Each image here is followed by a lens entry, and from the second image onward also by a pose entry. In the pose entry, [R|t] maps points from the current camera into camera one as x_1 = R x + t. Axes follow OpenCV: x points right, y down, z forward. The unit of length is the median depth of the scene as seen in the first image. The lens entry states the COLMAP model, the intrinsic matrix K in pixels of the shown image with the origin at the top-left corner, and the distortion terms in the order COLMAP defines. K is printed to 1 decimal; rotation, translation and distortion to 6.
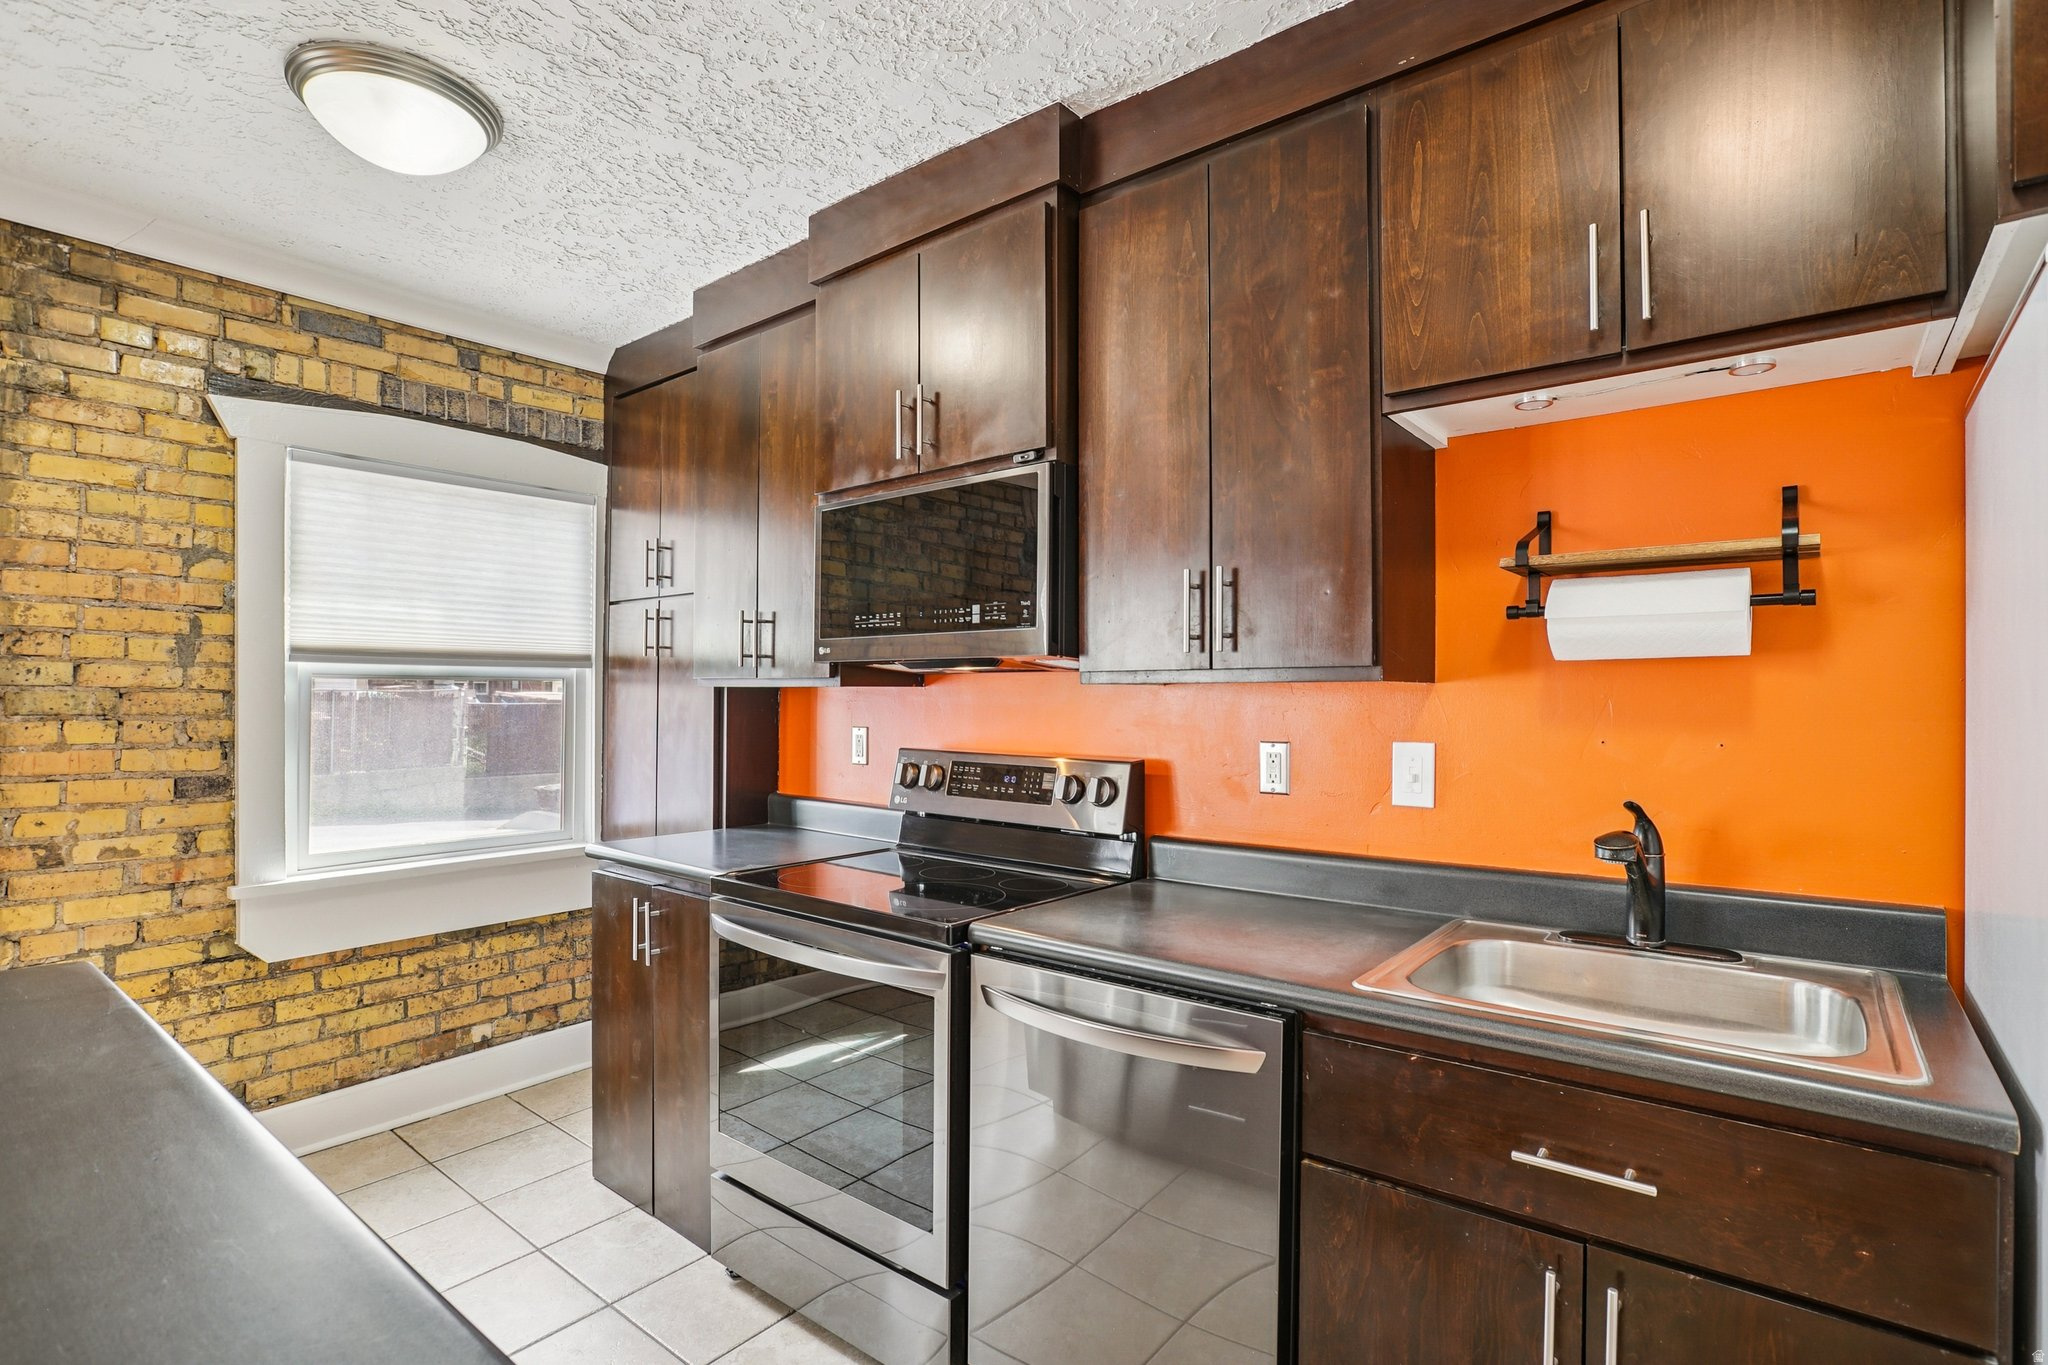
lens RADIAL K [[966.5, 0, 1056.0], [0, 966.5, 683.9], [0, 0, 1]] dist [-0.012399, 0.000997]
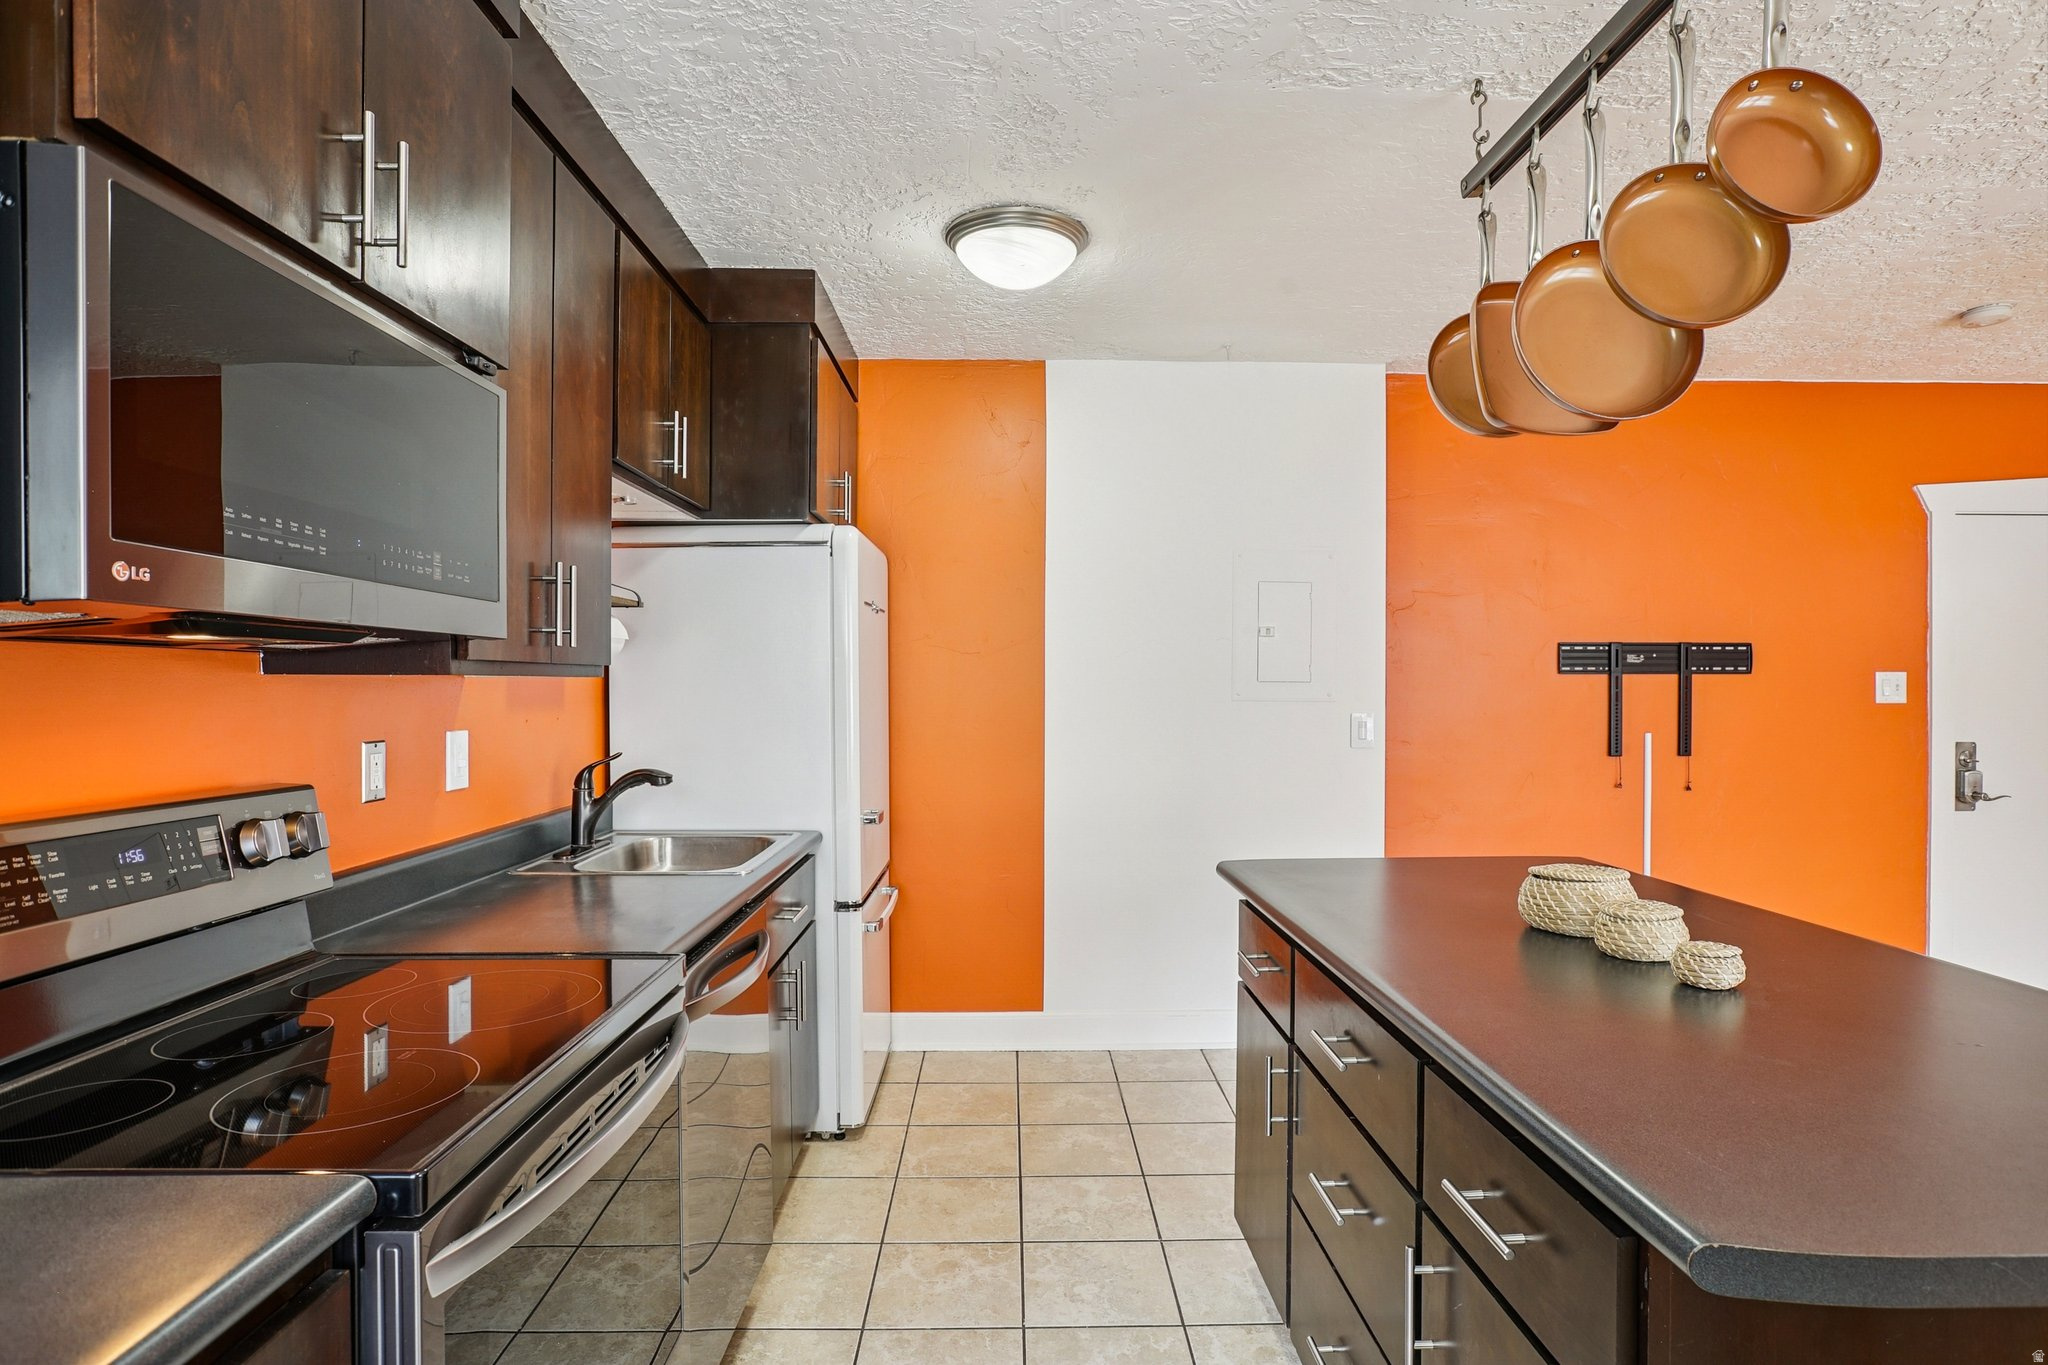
lens RADIAL K [[1044.9, 0, 1029.0], [0, 1044.9, 704.1], [0, 0, 1]] dist [-0.020716, 0.000286]
pose [[-0.628603, -0.015596, 0.777570, -0.739201], [-0.011277, 0.999877, 0.010939, 0.006793], [-0.777644, -0.001893, -0.628702, 0.959011]]
